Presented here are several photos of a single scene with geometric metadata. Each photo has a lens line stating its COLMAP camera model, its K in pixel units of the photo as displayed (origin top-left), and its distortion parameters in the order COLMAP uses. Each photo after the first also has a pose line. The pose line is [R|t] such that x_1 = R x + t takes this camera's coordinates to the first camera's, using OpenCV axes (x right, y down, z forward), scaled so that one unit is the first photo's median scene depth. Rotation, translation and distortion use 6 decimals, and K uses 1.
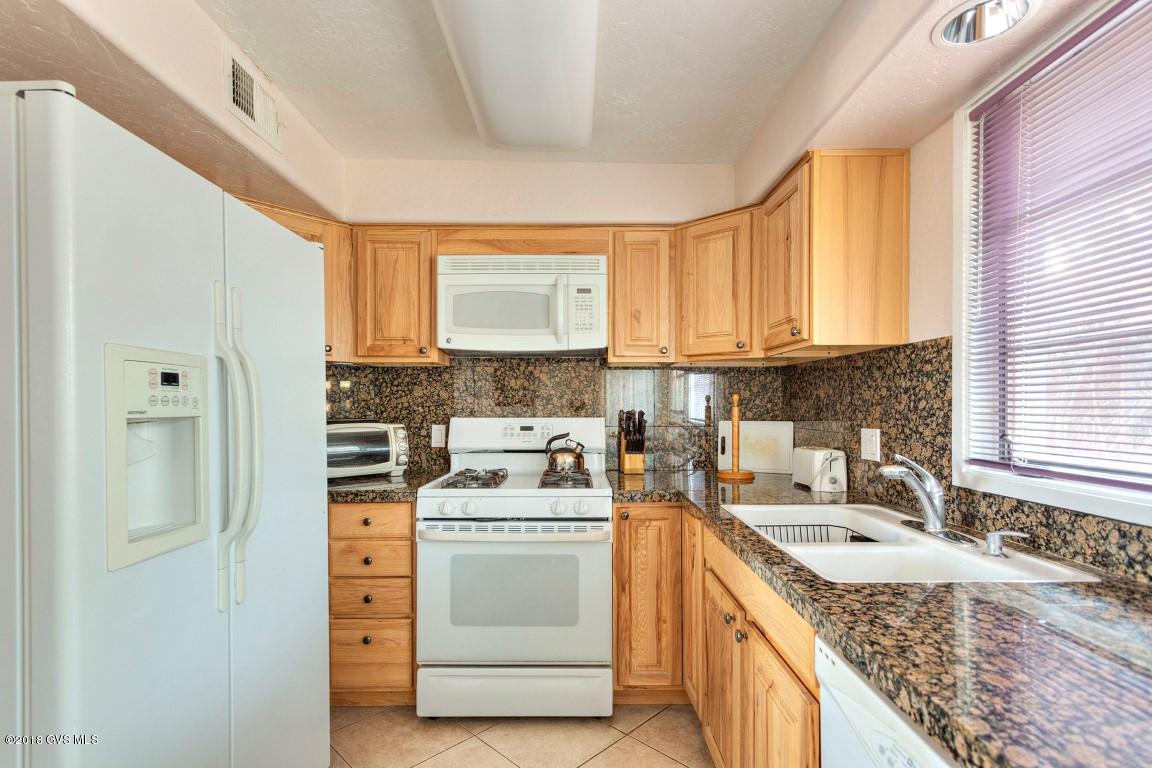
lens RADIAL K [[551.8, 0, 574.3], [0, 551.8, 406.9], [0, 0, 1]] dist [0.003411, 0.001928]
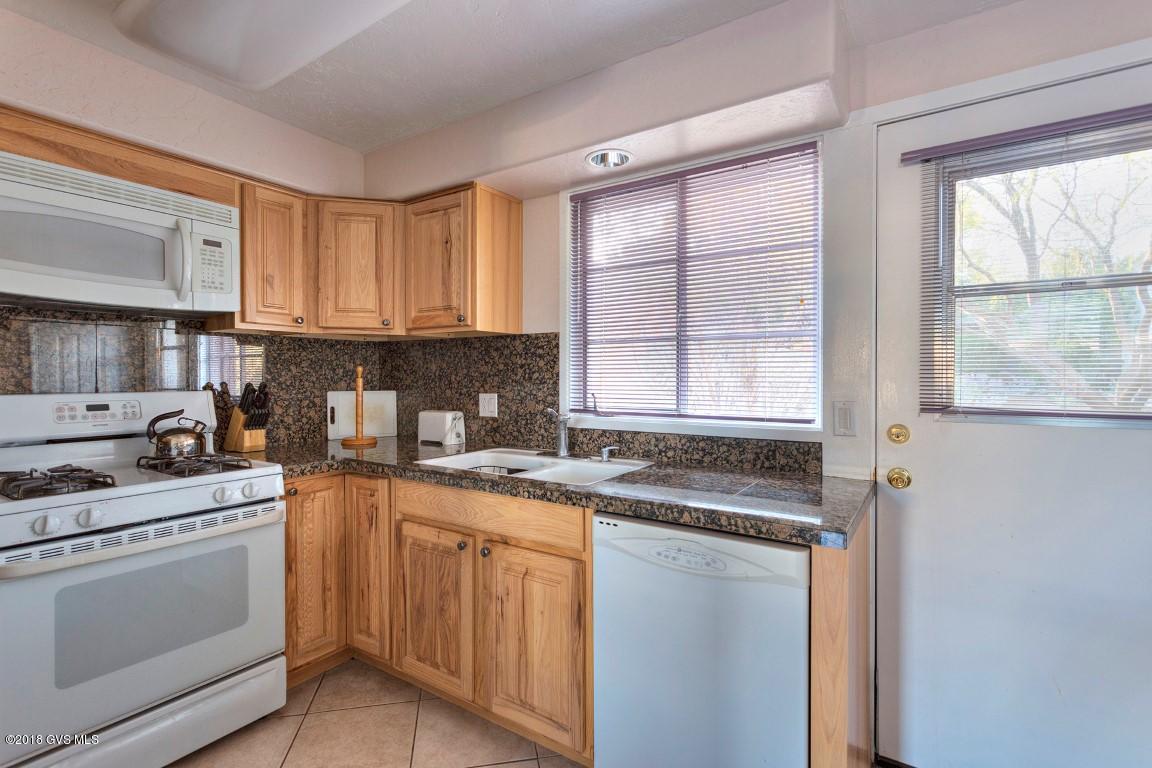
lens RADIAL K [[551.8, 0, 574.8], [0, 551.8, 381.2], [0, 0, 1]] dist [0.003411, 0.001928]
pose [[0.557238, -0.007569, 0.830318, -0.439584], [0.003488, 0.999971, 0.006775, 0.000486], [-0.830346, -0.000879, 0.557248, 0.061031]]
